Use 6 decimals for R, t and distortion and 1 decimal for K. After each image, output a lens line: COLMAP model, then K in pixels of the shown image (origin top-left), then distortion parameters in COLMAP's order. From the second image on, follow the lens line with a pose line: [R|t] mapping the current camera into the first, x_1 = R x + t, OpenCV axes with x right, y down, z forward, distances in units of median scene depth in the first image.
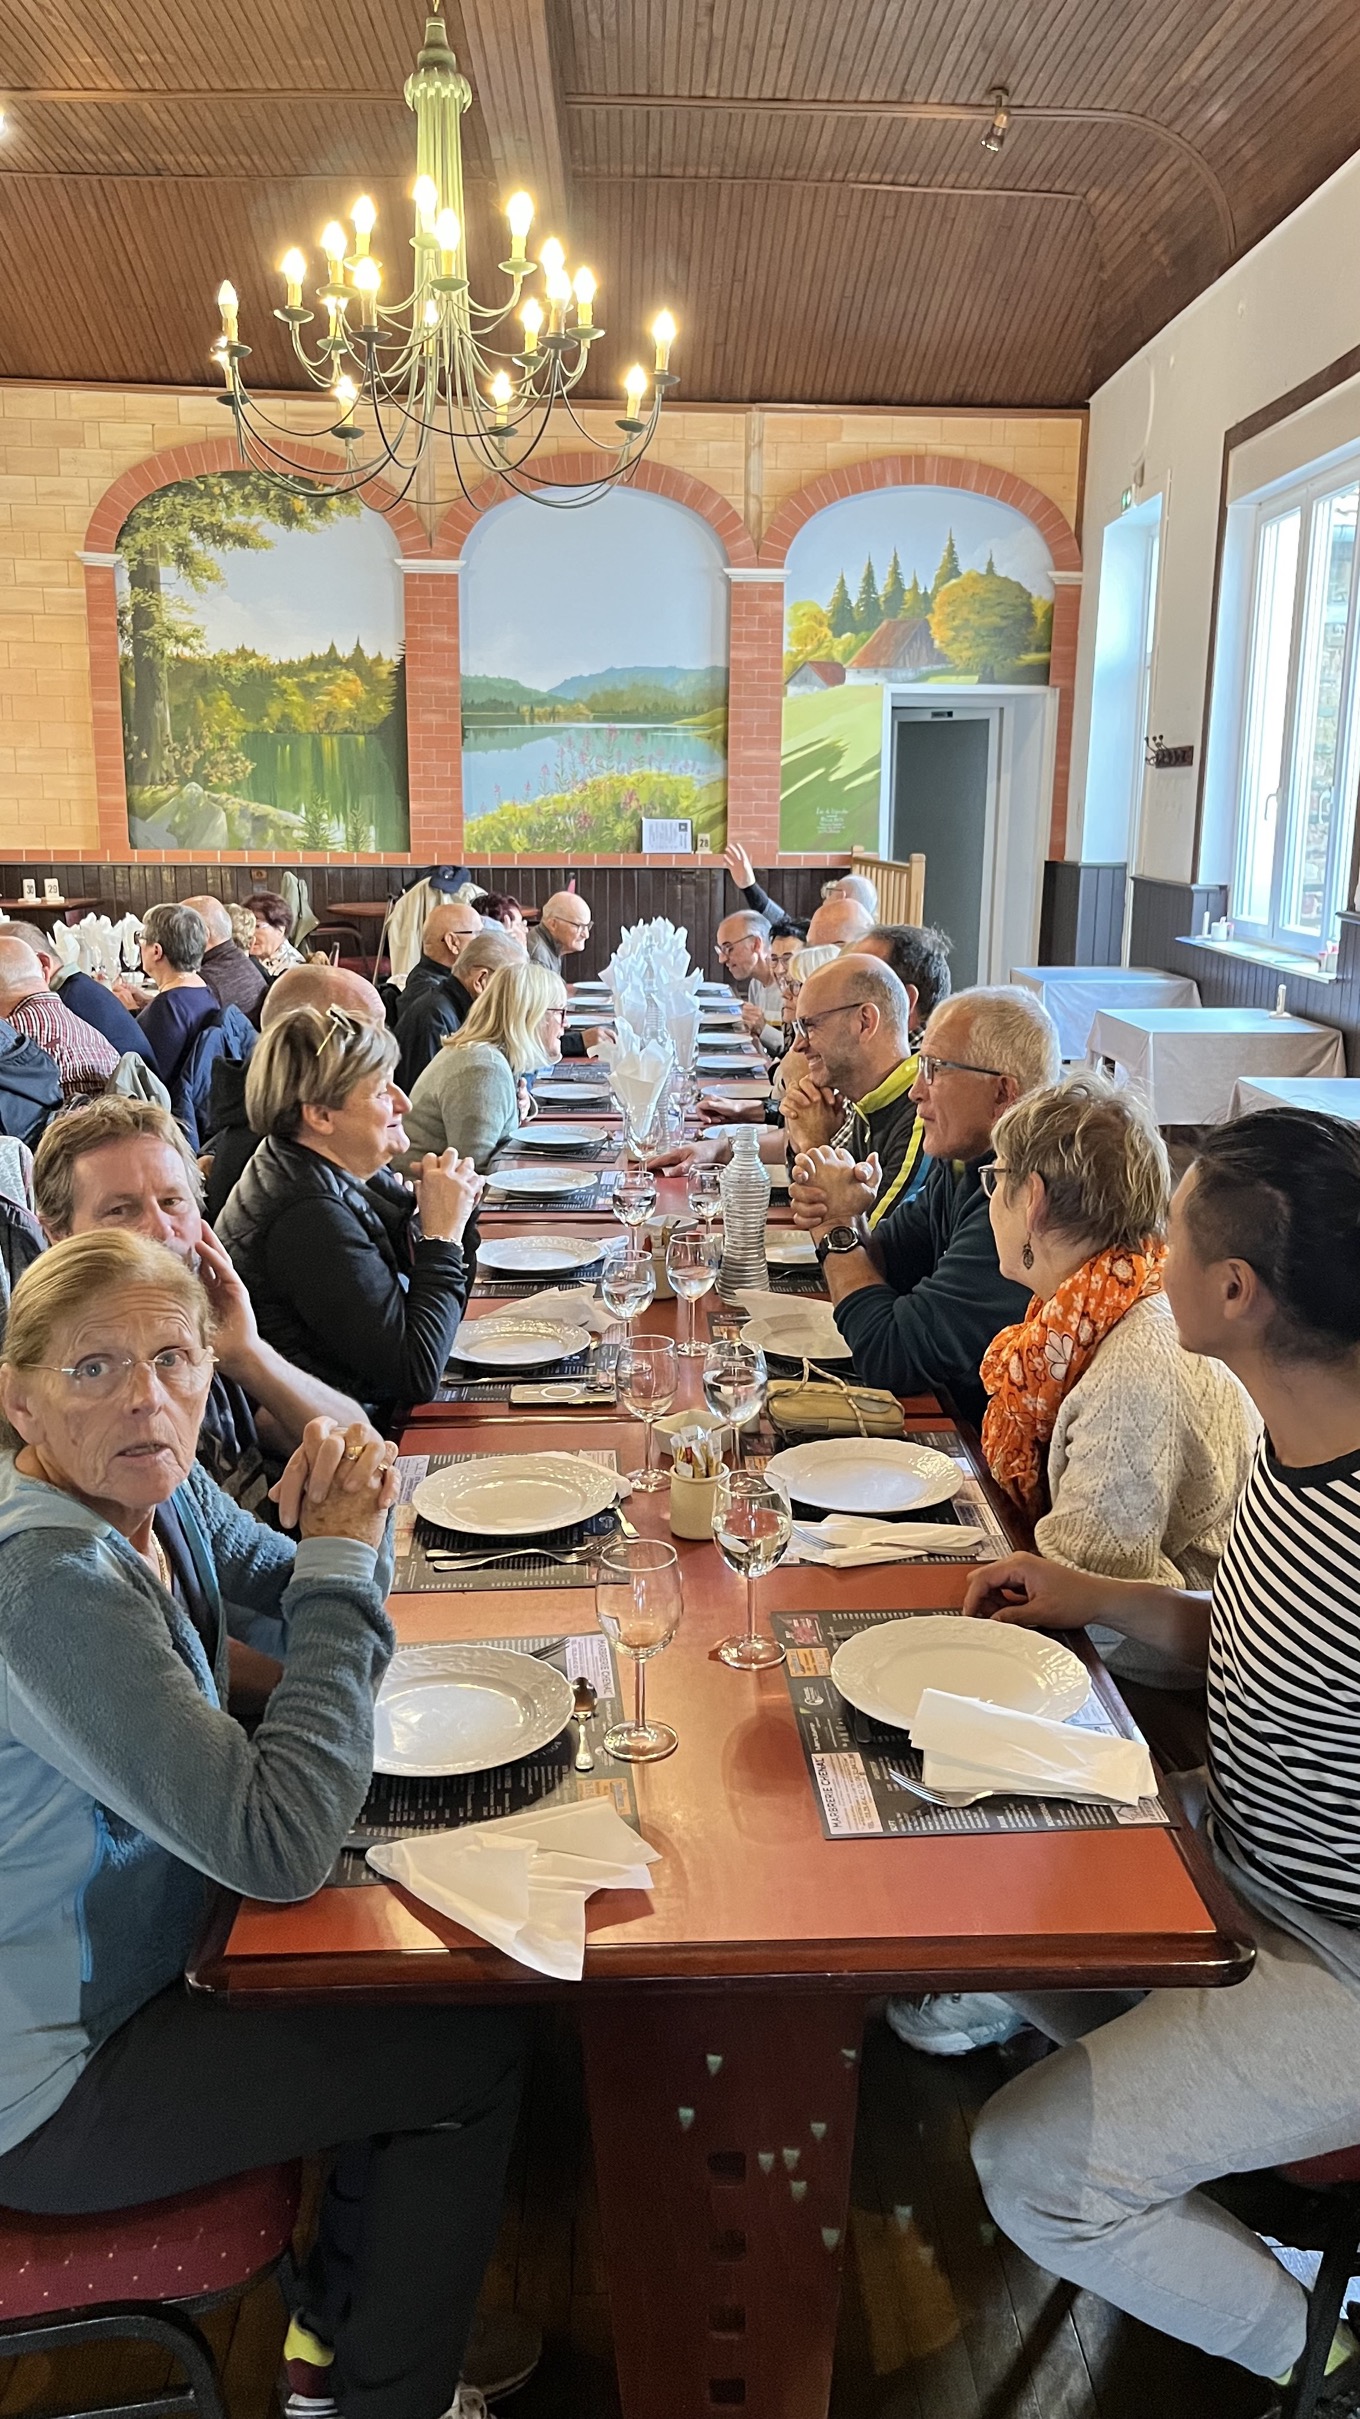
lens RADIAL K [[1856.0, 0, 680.0], [0, 1856.0, 1217.7], [0, 0, 1]] dist [0.050725, -0.061152]
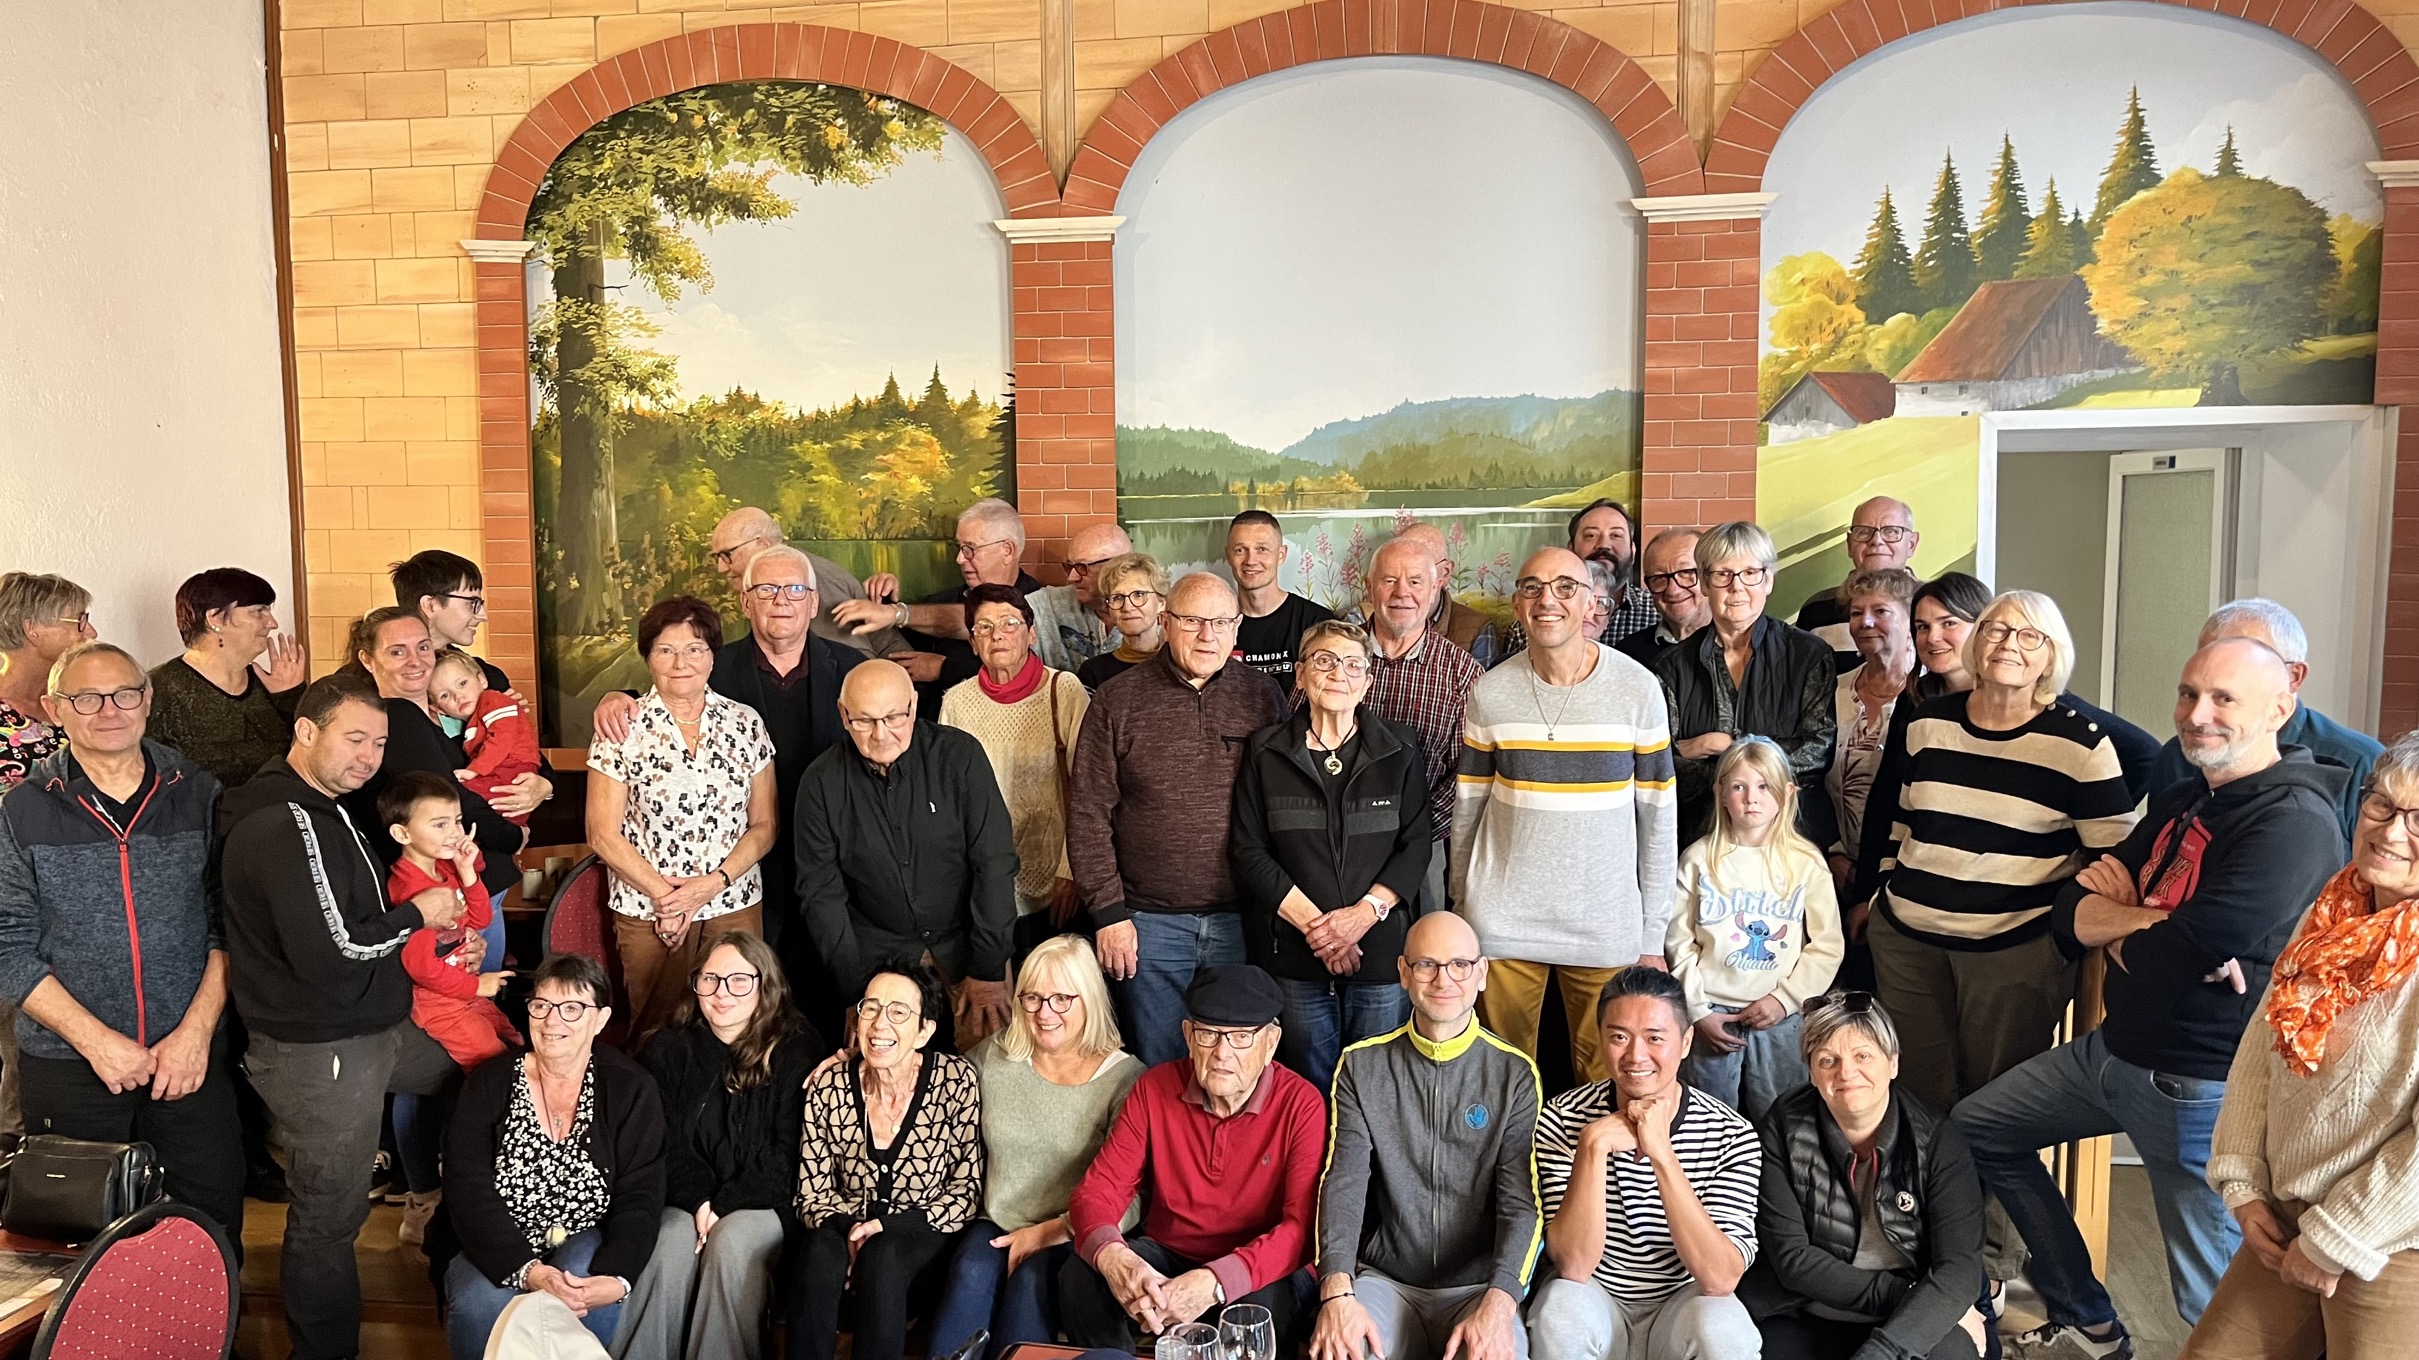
lens RADIAL K [[1856.0, 0, 1196.3], [0, 1856.0, 716.4], [0, 0, 1]] dist [0.050725, -0.061152]
pose [[0.964324, 0.008242, -0.264597, 0.044125], [-0.040695, 0.992250, -0.117405, -0.149095], [0.261579, 0.123984, 0.957186, 0.513529]]
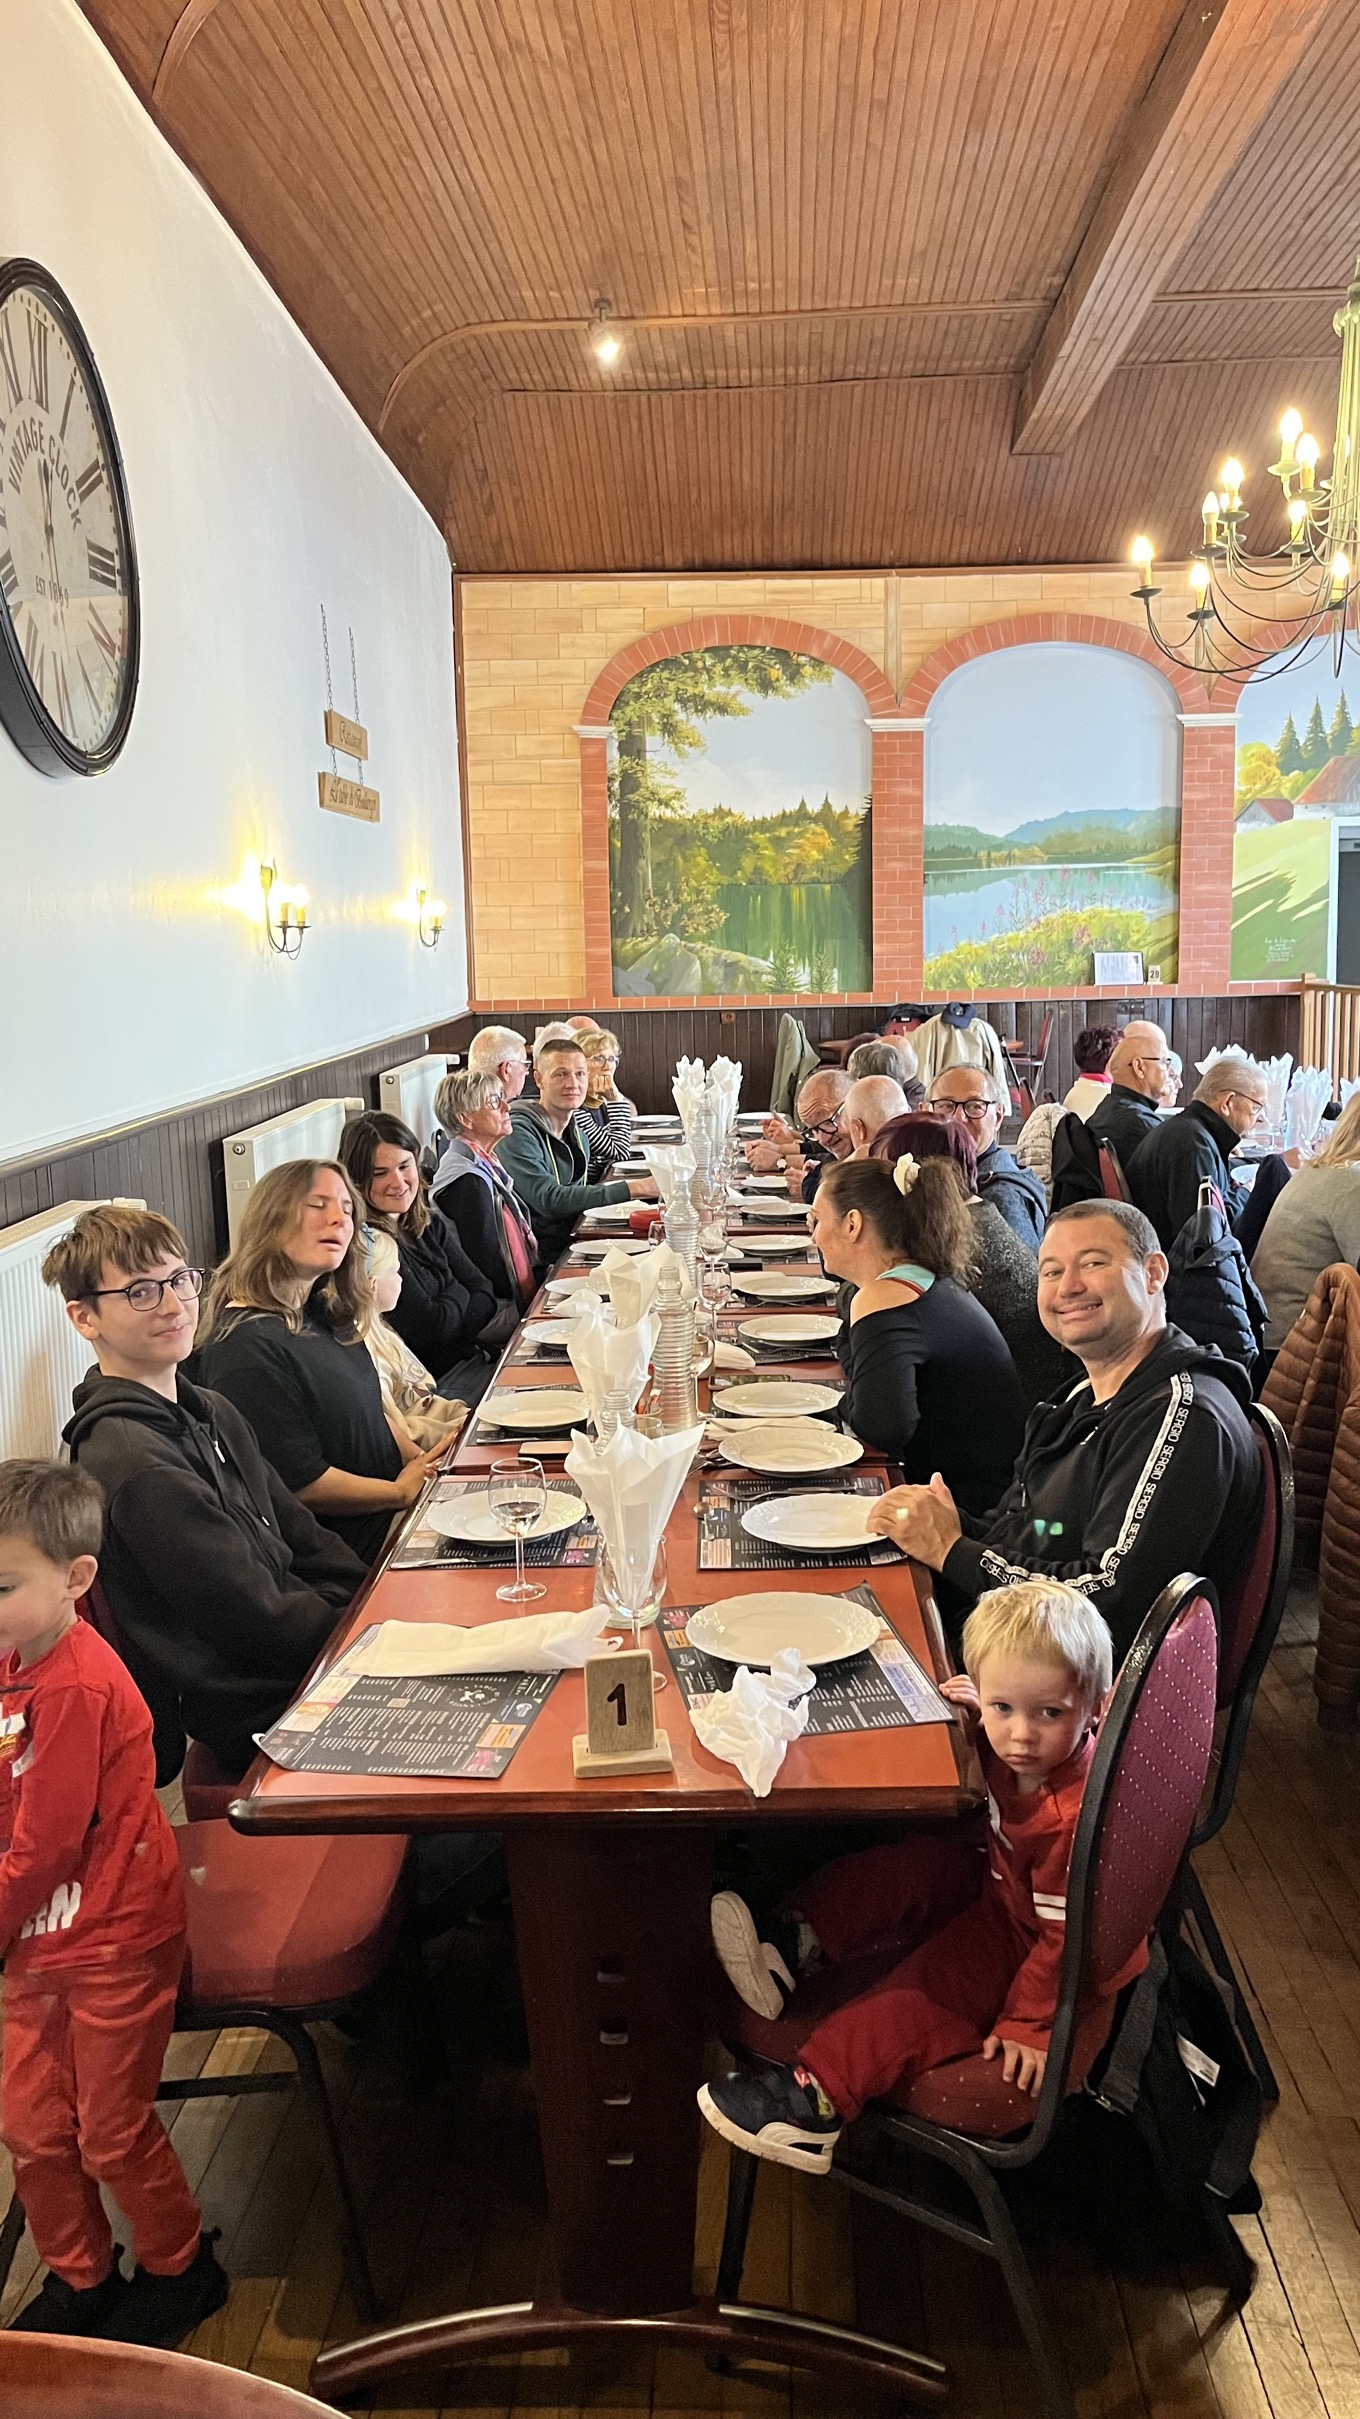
lens RADIAL K [[1856.0, 0, 679.9], [0, 1856.0, 1205.8], [0, 0, 1]] dist [0.050725, -0.061152]
pose [[0.996385, -0.016559, -0.083318, -0.171004], [0.010031, 0.996890, -0.078164, 0.004151], [0.084353, 0.077045, 0.993453, -0.038203]]
